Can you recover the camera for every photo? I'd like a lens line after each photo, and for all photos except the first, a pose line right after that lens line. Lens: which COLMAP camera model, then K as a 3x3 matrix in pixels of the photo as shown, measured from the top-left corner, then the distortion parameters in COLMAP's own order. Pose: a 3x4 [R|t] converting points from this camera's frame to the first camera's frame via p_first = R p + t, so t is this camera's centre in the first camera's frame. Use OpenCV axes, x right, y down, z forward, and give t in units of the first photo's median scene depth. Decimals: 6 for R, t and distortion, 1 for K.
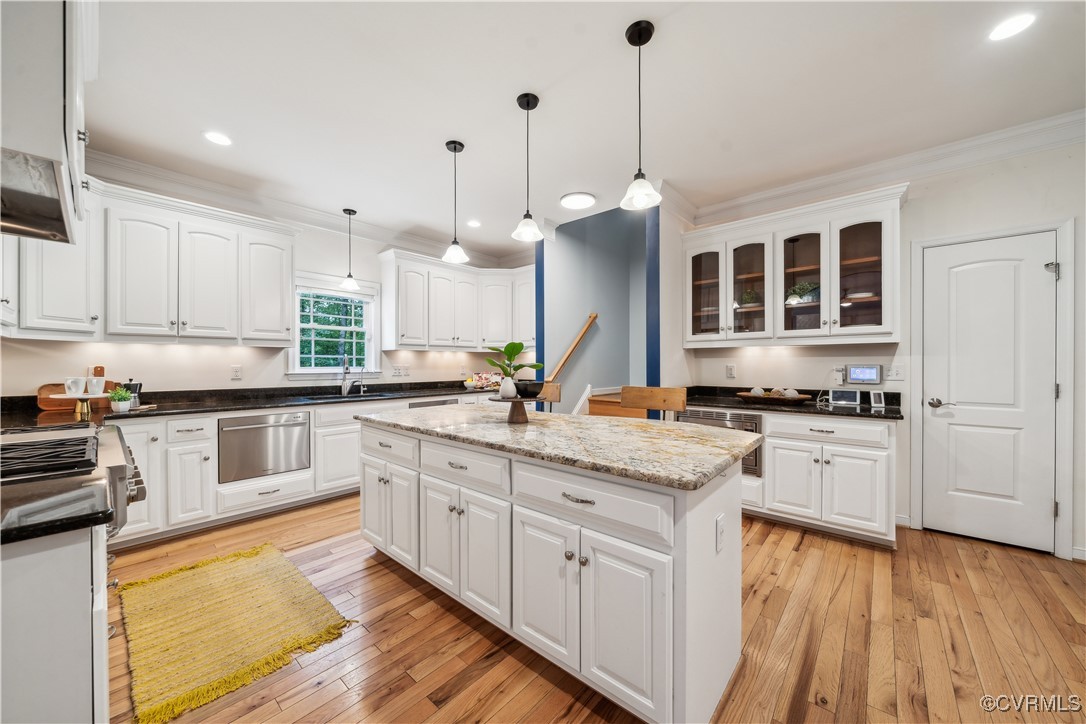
lens RADIAL K [[377.2, 0, 538.1], [0, 377.2, 364.6], [0, 0, 1]] dist [-0.000843, -0.000051]
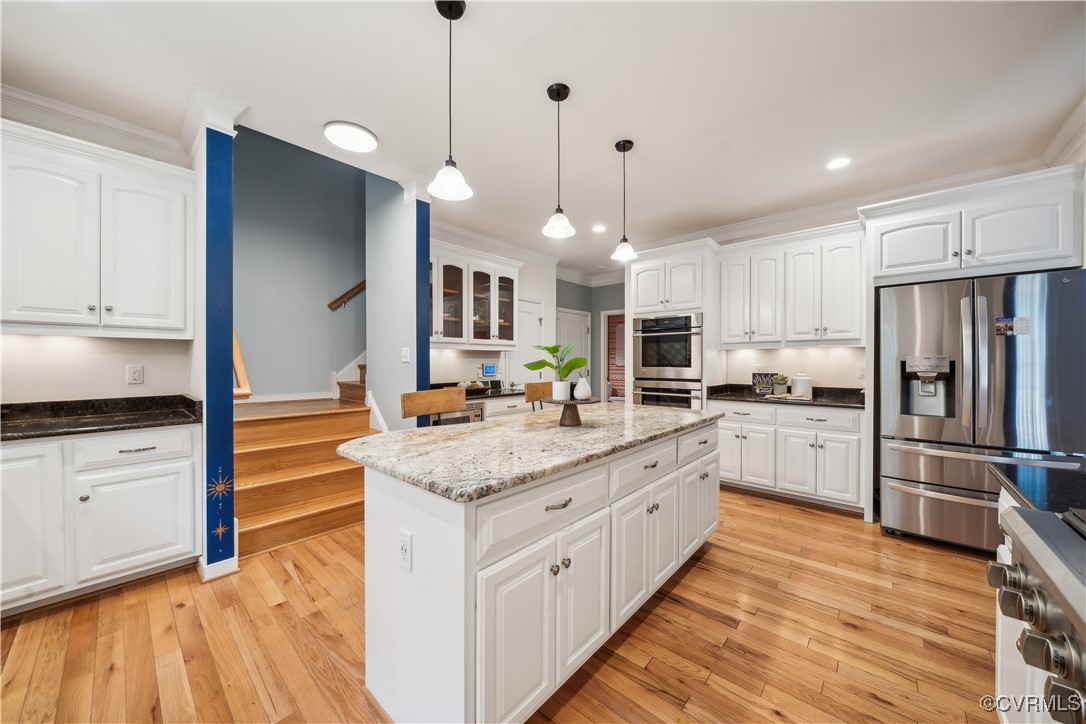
lens RADIAL K [[386.8, 0, 543.0], [0, 386.8, 362.0], [0, 0, 1]] dist [0.000537, -0.000004]
pose [[0.023244, 0.002112, 0.999728, -1.010240], [0.003569, 0.999991, -0.002196, -0.005759], [-0.999723, 0.003619, 0.023237, 1.014303]]
